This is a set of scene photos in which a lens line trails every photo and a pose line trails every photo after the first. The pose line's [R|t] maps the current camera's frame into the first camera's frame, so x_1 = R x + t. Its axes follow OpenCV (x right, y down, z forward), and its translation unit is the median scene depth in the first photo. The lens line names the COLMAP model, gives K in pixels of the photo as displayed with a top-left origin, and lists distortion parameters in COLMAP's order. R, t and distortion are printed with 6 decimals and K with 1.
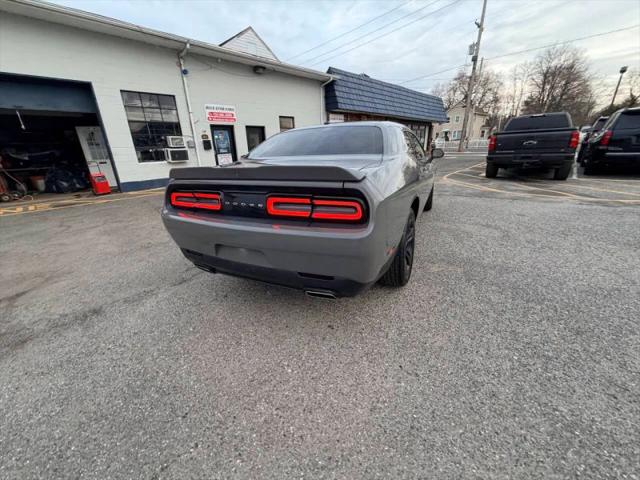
lens RADIAL K [[253.6, 0, 319.7], [0, 253.6, 241.6], [0, 0, 1]] dist [0.000076, 0.000070]
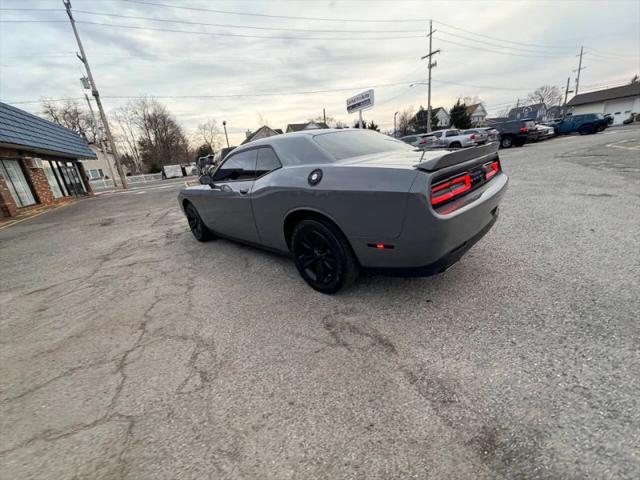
lens RADIAL K [[253.6, 0, 319.7], [0, 253.6, 240.6], [0, 0, 1]] dist [0.000076, 0.000070]
pose [[0.322372, -0.300979, 0.897490, -0.305972], [0.421337, 0.894634, 0.148680, -0.066736], [-0.847674, 0.330215, 0.415218, 0.220425]]
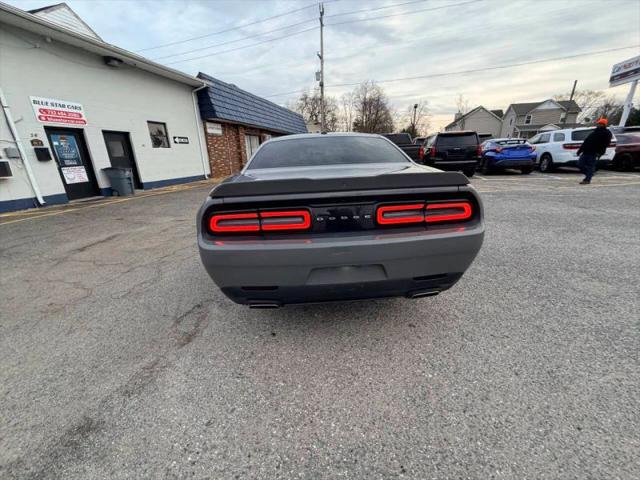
lens RADIAL K [[253.6, 0, 319.4], [0, 253.6, 241.4], [0, 0, 1]] dist [0.000076, 0.000070]
pose [[0.871531, -0.152197, 0.466122, -0.144056], [0.170745, 0.985312, 0.002472, -0.014593], [-0.459652, 0.077433, 0.884717, 0.044958]]
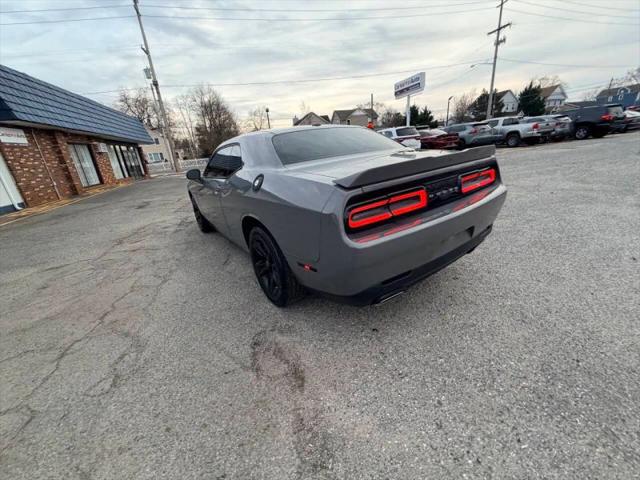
lens RADIAL K [[253.6, 0, 319.8], [0, 253.6, 240.6], [0, 0, 1]] dist [0.000076, 0.000070]
pose [[0.482099, -0.309943, 0.819461, -0.251114], [0.376383, 0.917892, 0.125742, -0.049926], [-0.791149, 0.247811, 0.559172, 0.156458]]
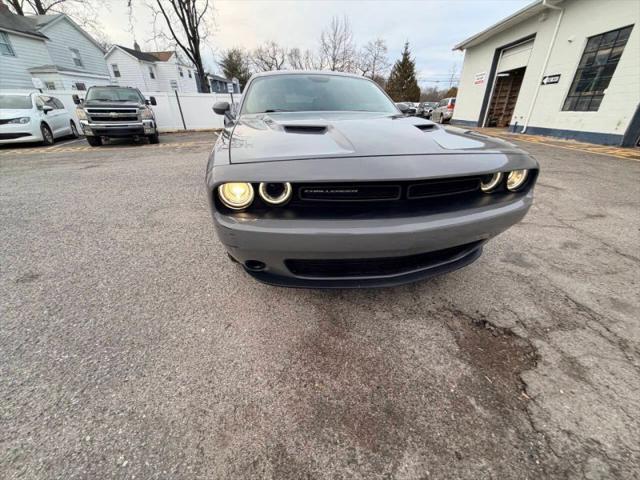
lens RADIAL K [[253.6, 0, 318.0], [0, 253.6, 239.7], [0, 0, 1]] dist [0.000076, 0.000070]
pose [[-0.788055, 0.318329, -0.526912, 0.285151], [-0.182299, 0.696861, 0.693651, -0.243729], [0.587994, 0.642691, -0.491134, 0.669364]]
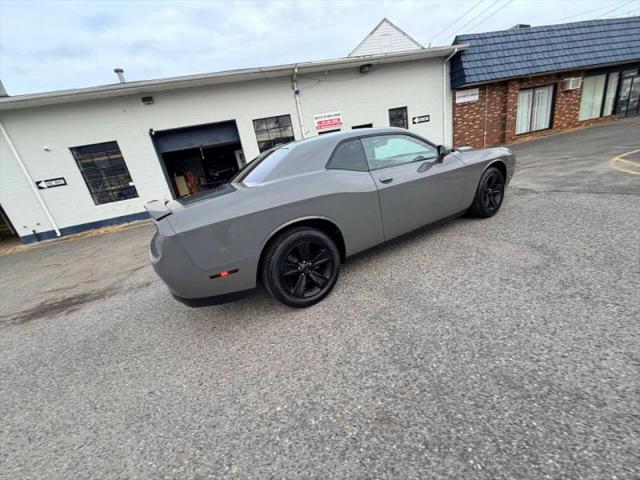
lens RADIAL K [[253.6, 0, 318.6], [0, 253.6, 240.8], [0, 0, 1]] dist [0.000076, 0.000070]
pose [[0.836380, 0.068096, -0.543904, 0.222137], [-0.051502, 0.997627, 0.045704, -0.033438], [0.545725, -0.010214, 0.837902, 0.050638]]
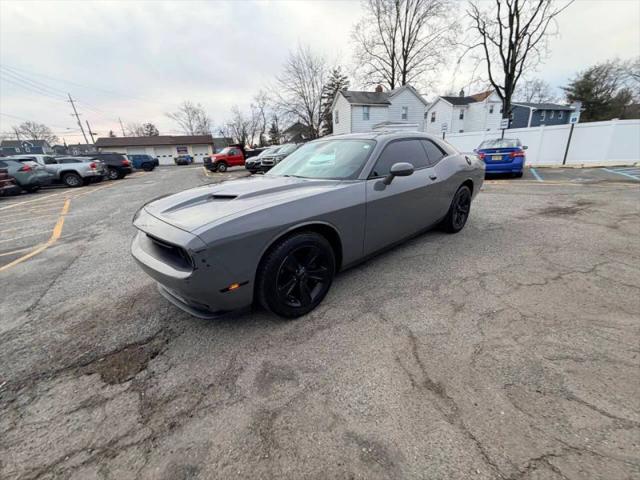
lens RADIAL K [[253.6, 0, 319.9], [0, 253.6, 240.0], [0, 0, 1]] dist [0.000076, 0.000070]
pose [[-0.919566, -0.045089, 0.390339, -0.045344], [0.214503, 0.774713, 0.594818, -0.272334], [-0.329221, 0.630703, -0.702728, 0.724538]]
